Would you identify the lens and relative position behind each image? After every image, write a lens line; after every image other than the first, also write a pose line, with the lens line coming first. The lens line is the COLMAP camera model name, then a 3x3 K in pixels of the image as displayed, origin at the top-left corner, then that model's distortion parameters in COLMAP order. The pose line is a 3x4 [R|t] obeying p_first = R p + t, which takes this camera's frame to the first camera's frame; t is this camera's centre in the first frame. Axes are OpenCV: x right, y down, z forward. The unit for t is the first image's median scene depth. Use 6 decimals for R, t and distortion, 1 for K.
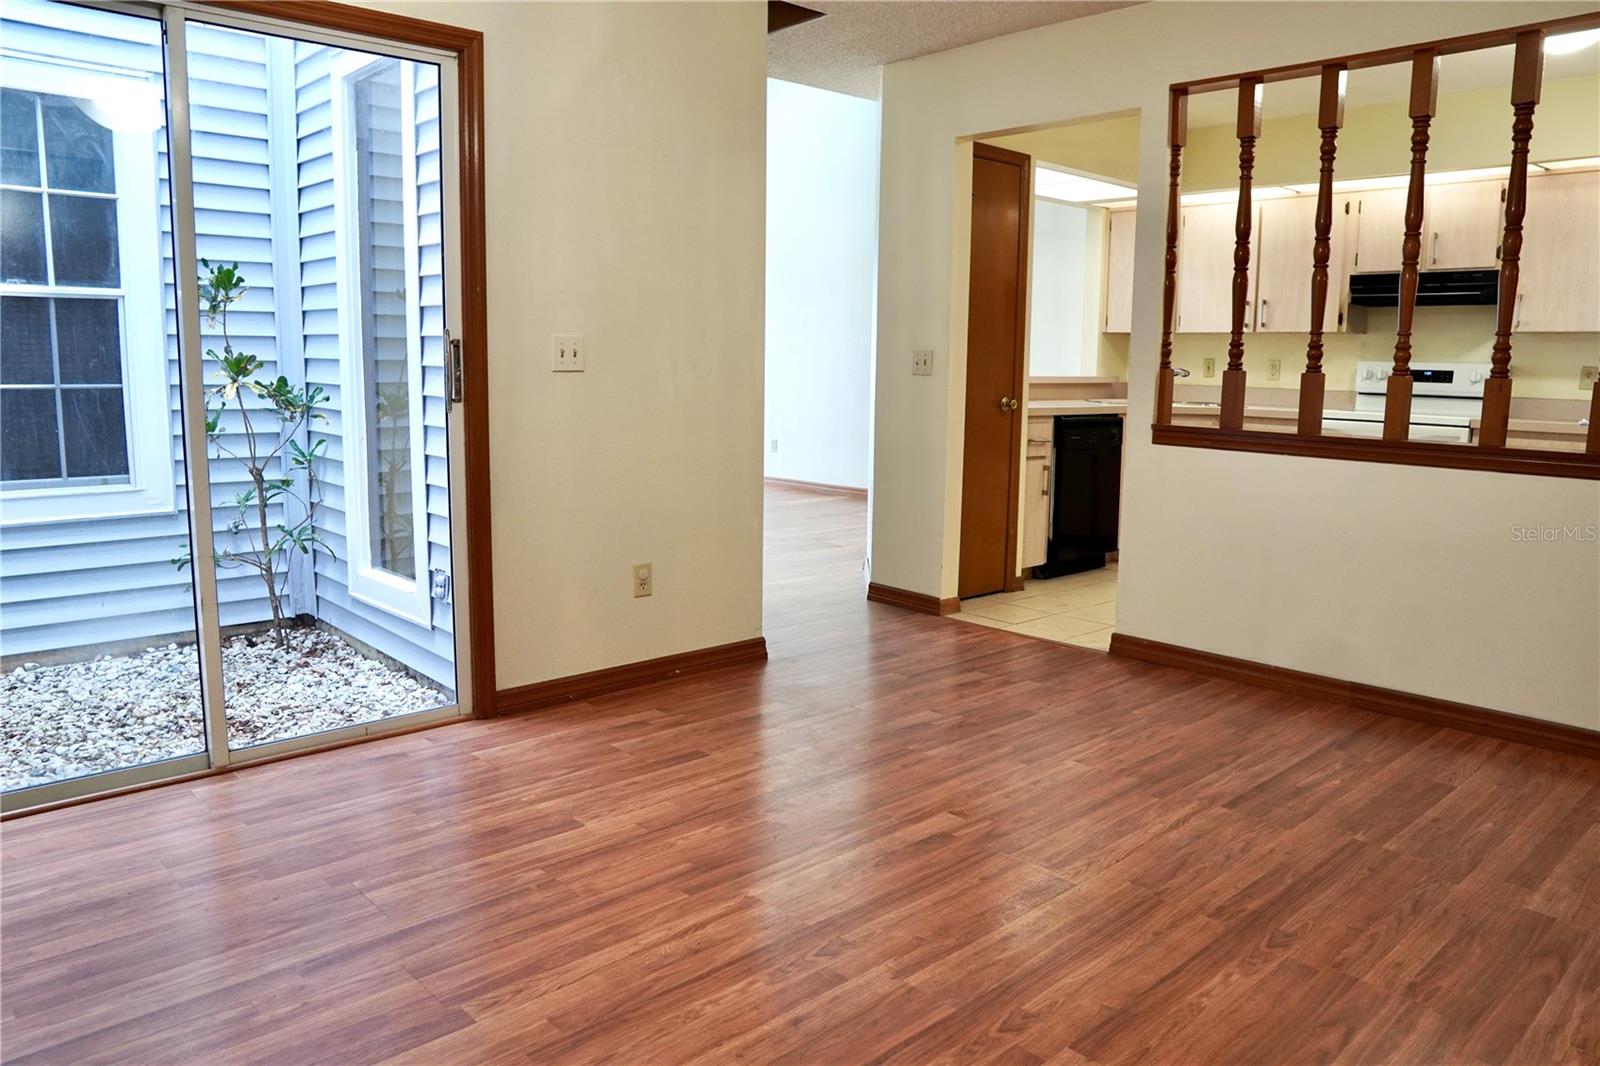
lens RADIAL K [[1124.4, 0, 807.2], [0, 1124.4, 527.8], [0, 0, 1]] dist [-0.077537, 0.044522]
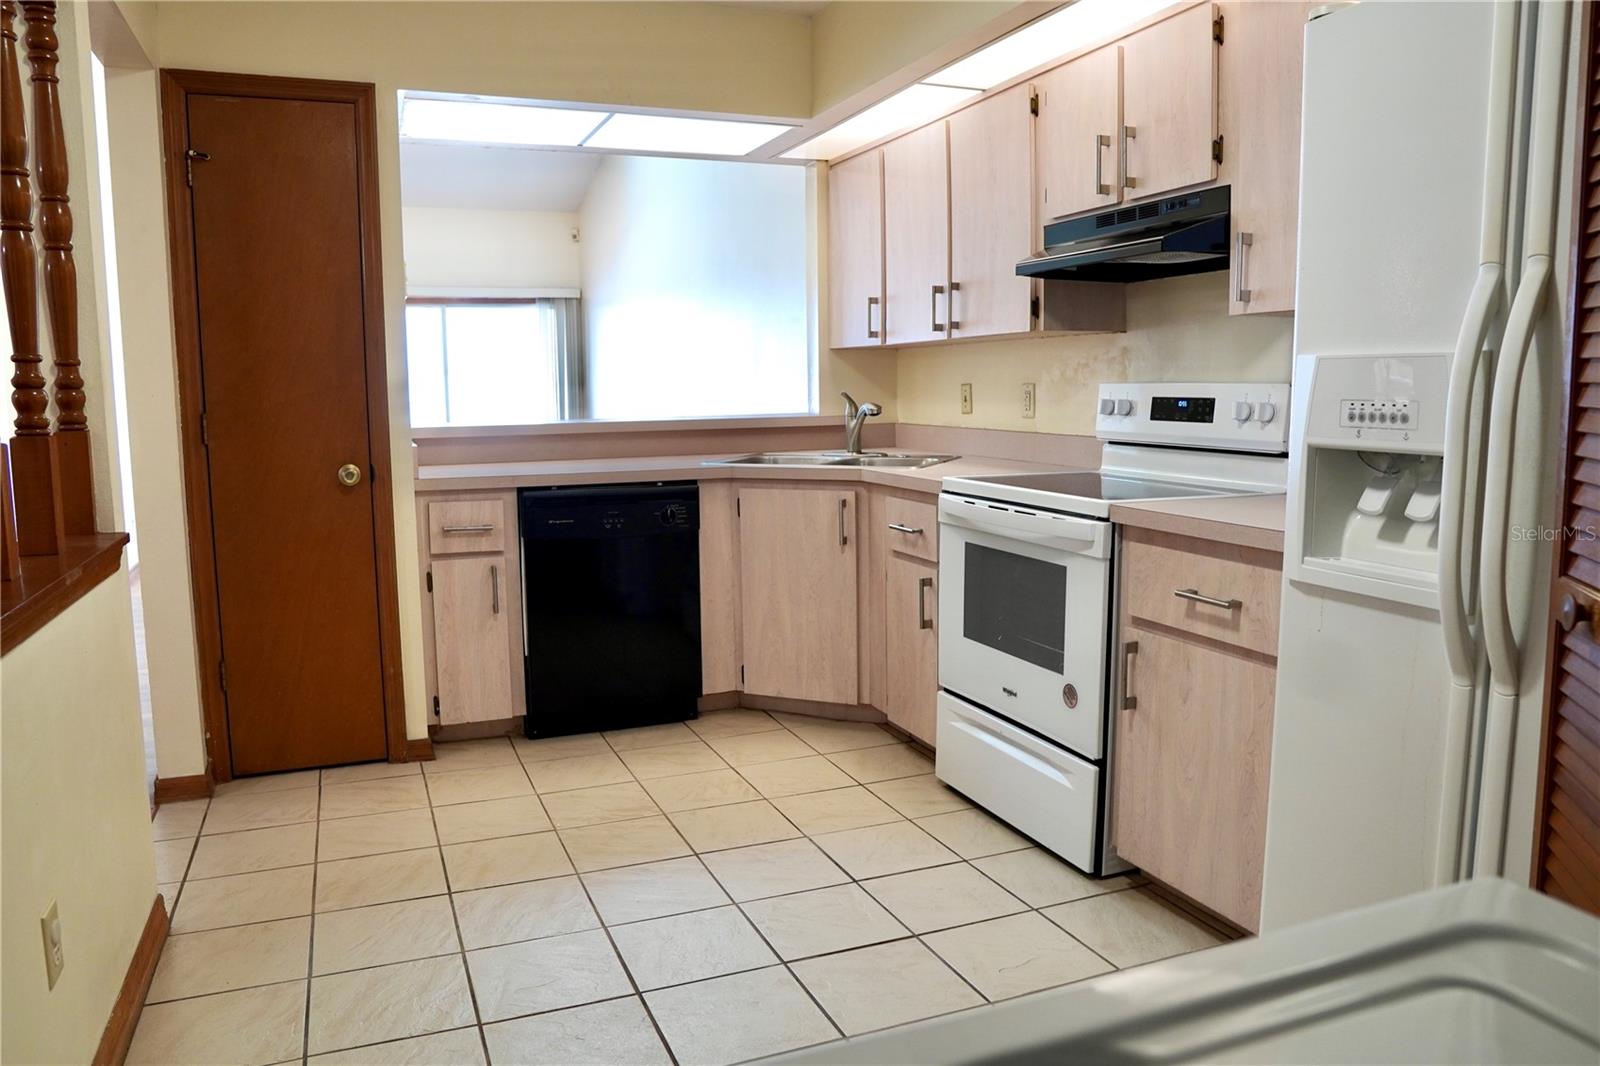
lens RADIAL K [[1124.4, 0, 797.4], [0, 1124.4, 534.9], [0, 0, 1]] dist [-0.077537, 0.044522]
pose [[0.932658, 0.021125, -0.360143, 0.613694], [-0.027781, 0.999525, -0.013315, -0.070664], [0.359690, 0.022424, 0.932802, 0.474287]]
